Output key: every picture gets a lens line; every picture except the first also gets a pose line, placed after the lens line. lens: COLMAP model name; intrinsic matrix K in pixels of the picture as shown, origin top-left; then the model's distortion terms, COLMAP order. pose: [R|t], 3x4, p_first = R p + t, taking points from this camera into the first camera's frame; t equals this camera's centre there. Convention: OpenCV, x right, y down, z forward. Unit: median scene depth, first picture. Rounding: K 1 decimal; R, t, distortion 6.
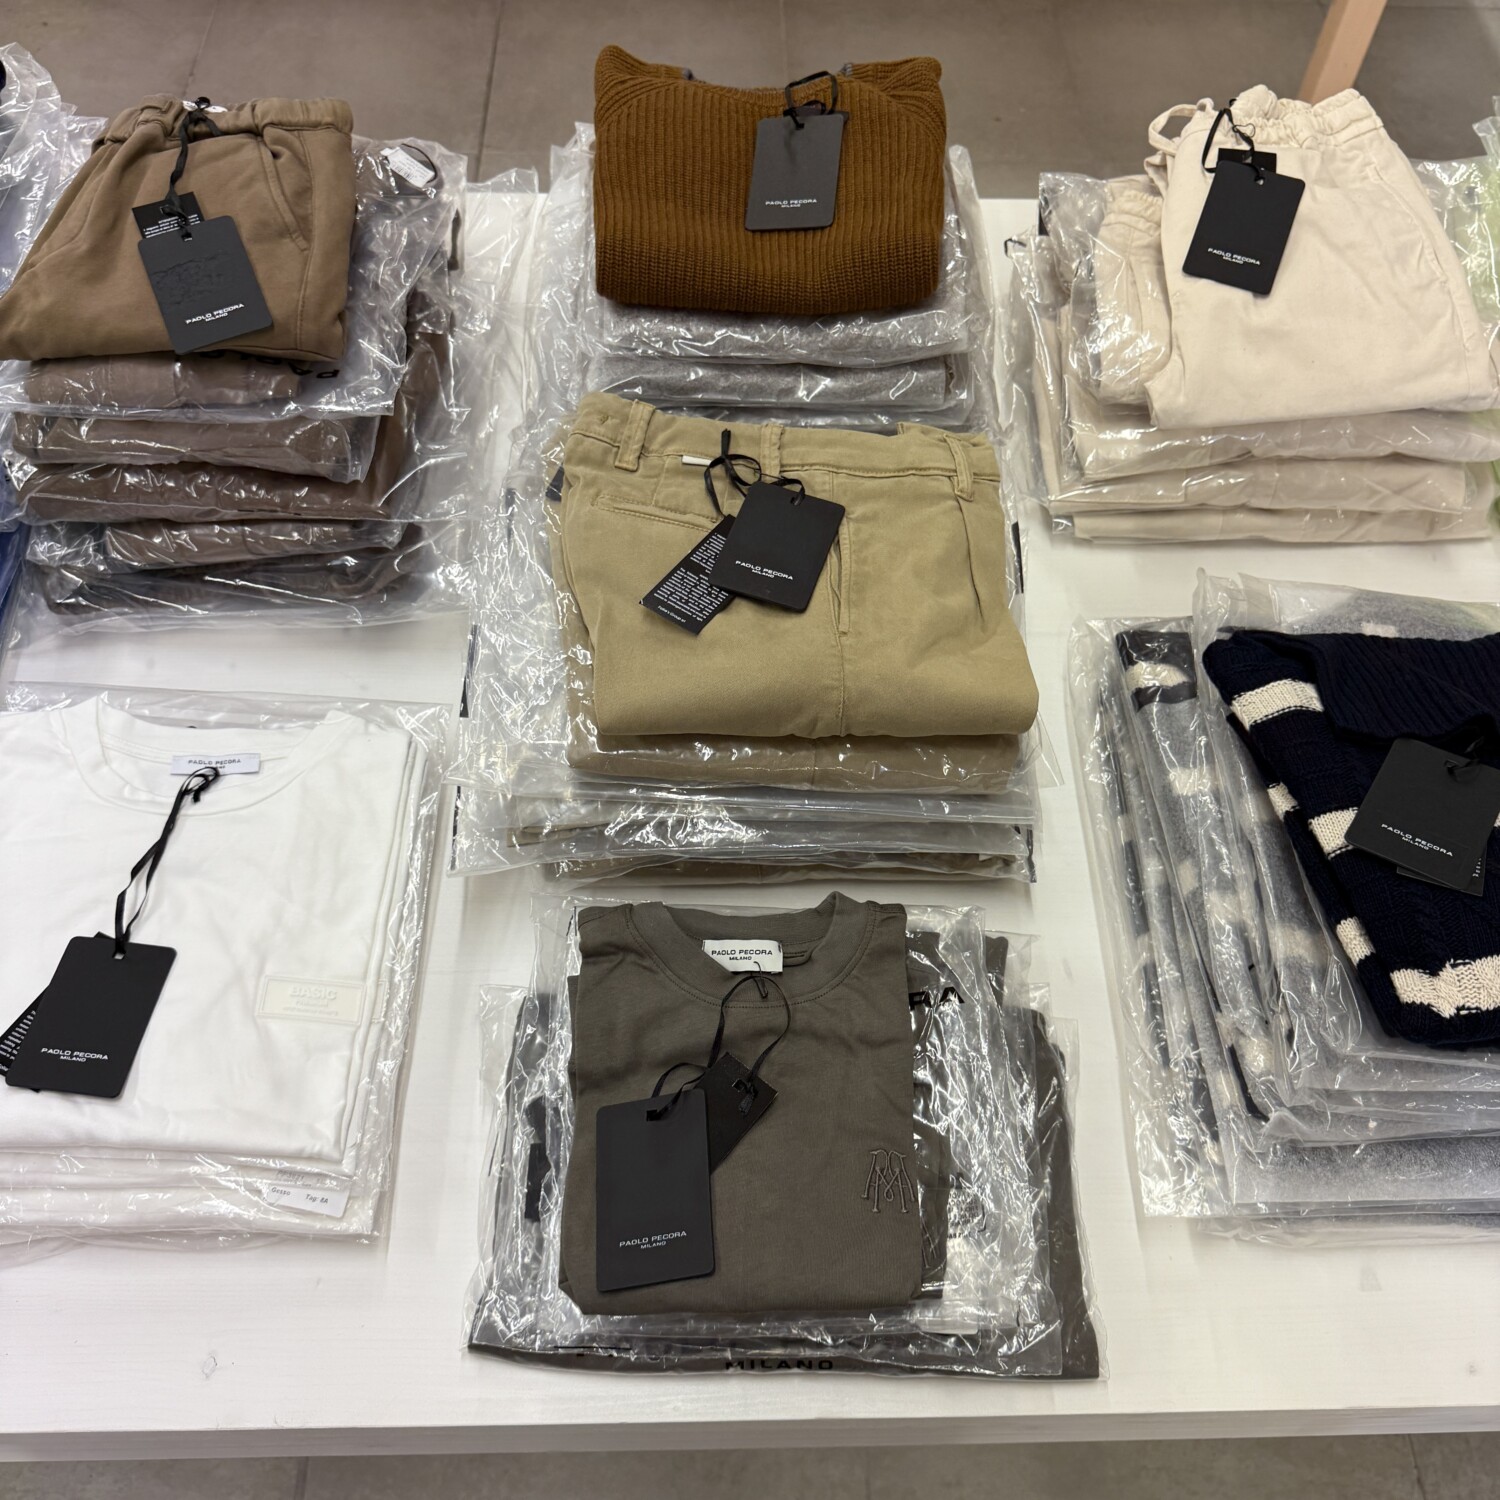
lens RADIAL K [[1453.9, 0, 753.0], [0, 1453.9, 747.8], [0, 0, 1]] dist [0.008762, 0.000000]
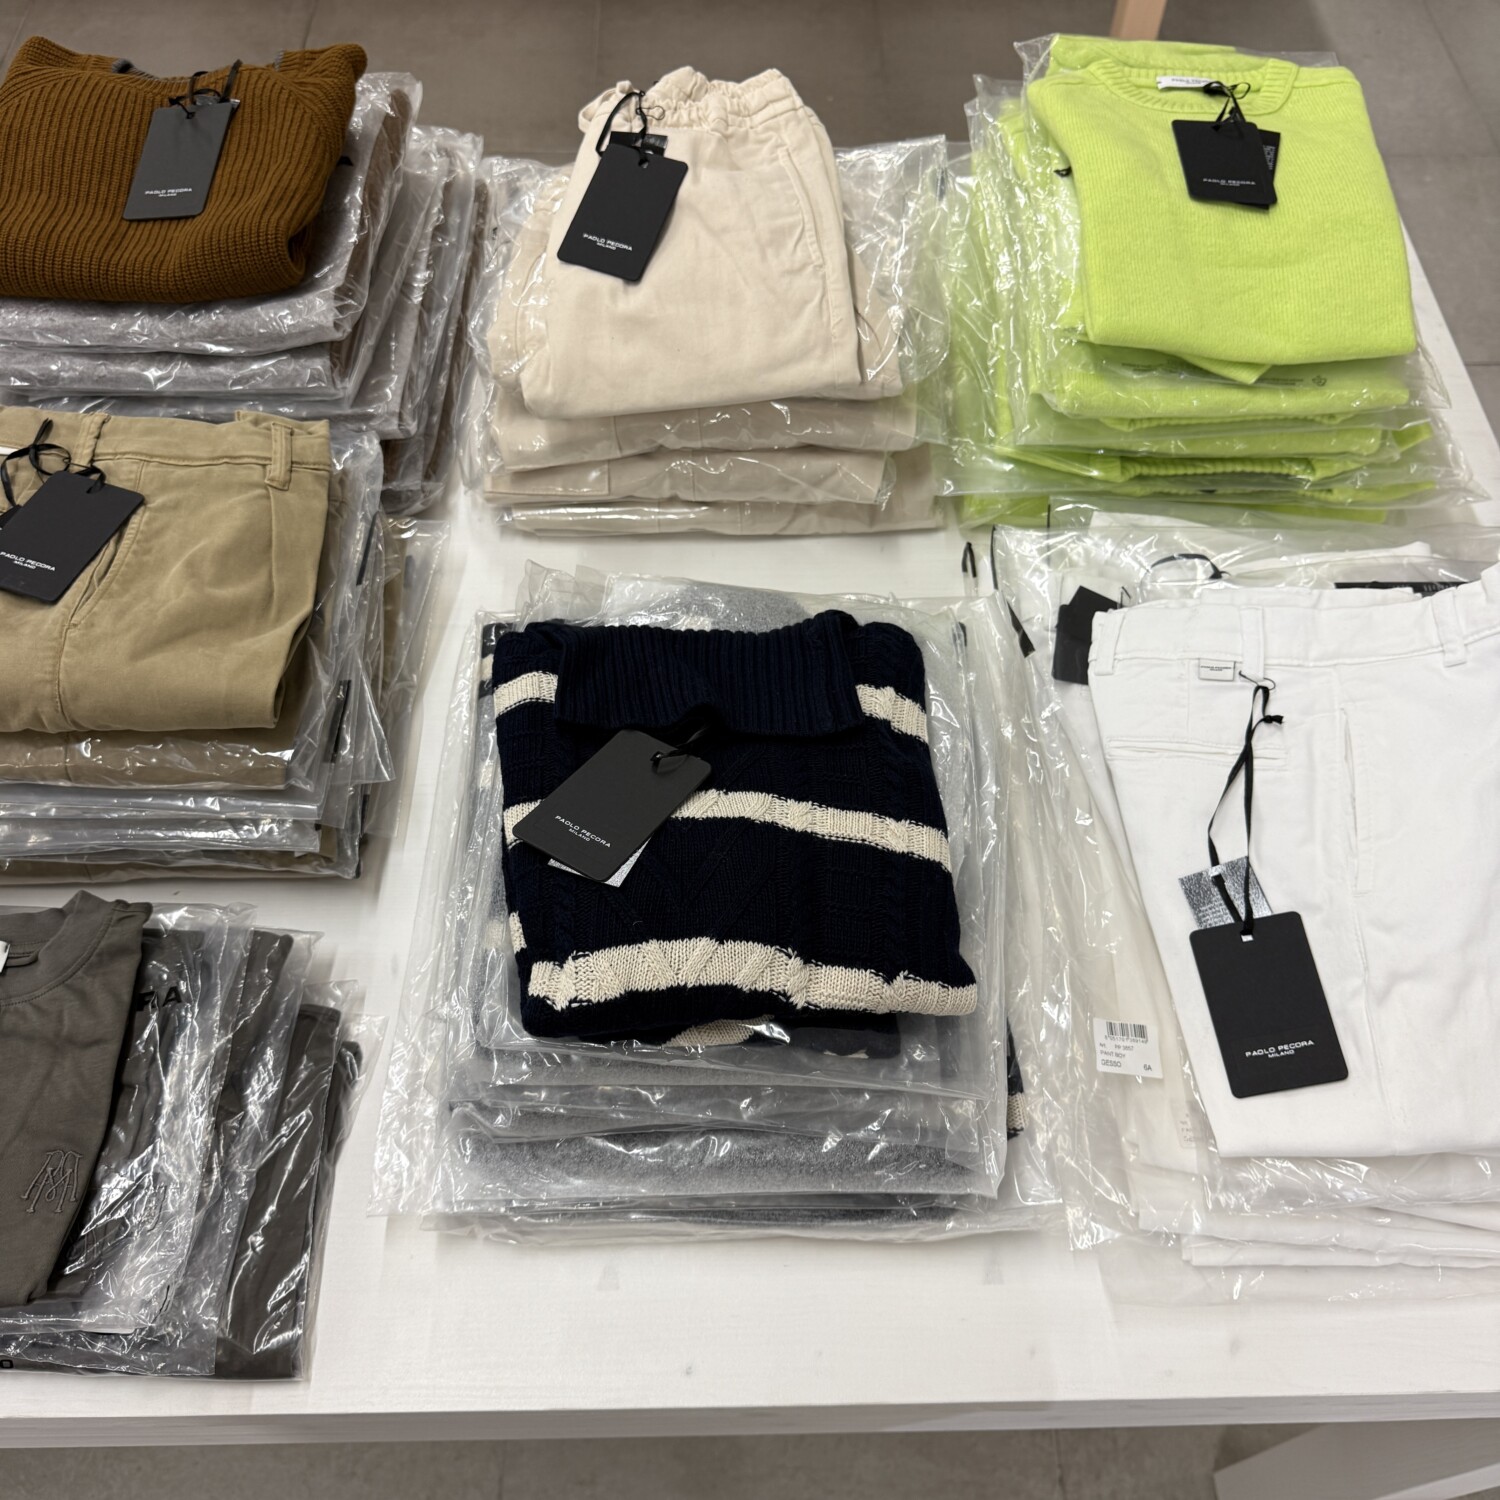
lens RADIAL K [[1453.9, 0, 748.1], [0, 1453.9, 754.4], [0, 0, 1]] dist [0.008762, 0.000000]
pose [[0.999862, -0.003107, -0.016295, 0.473733], [0.003190, 0.999982, 0.005065, 0.005804], [0.016279, -0.005117, 0.999854, 0.015721]]
